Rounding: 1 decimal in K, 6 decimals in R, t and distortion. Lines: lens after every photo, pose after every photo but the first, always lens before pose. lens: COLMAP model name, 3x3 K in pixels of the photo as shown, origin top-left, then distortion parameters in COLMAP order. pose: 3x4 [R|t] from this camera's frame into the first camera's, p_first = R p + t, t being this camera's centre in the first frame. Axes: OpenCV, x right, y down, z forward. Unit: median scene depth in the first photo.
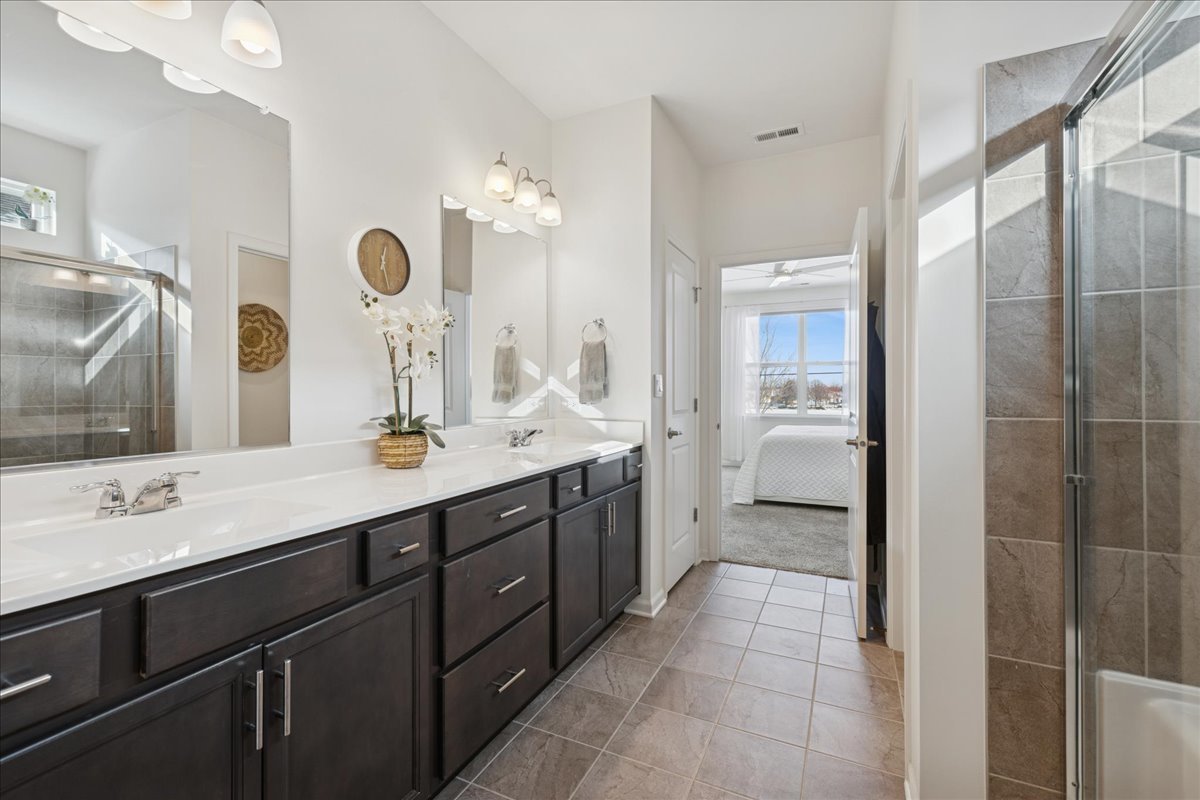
lens RADIAL K [[521.7, 0, 586.1], [0, 521.7, 388.8], [0, 0, 1]] dist [-0.001148, -0.000042]
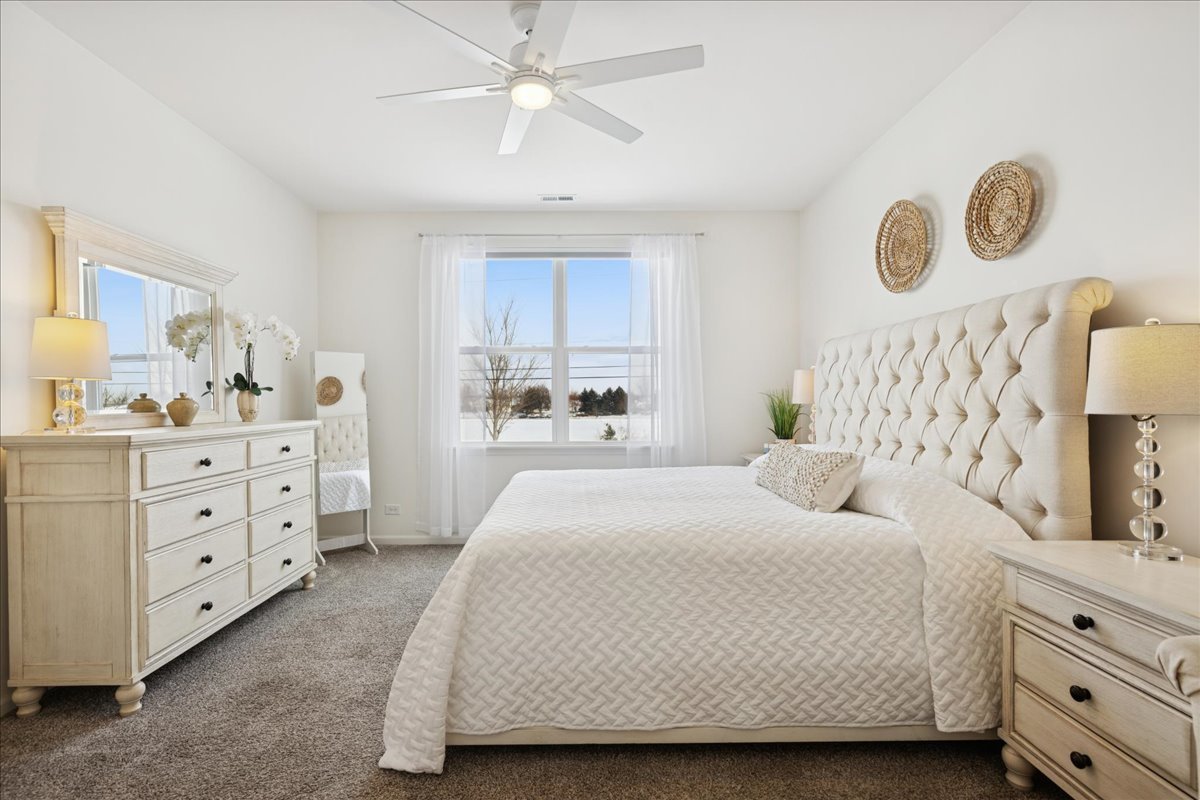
lens RADIAL K [[521.7, 0, 586.1], [0, 521.7, 388.8], [0, 0, 1]] dist [-0.001148, -0.000042]
pose [[0.886539, 0.004847, 0.462628, 0.231700], [0.003200, 0.999857, -0.016607, 0.003662], [-0.462643, 0.016204, 0.886397, 0.630412]]
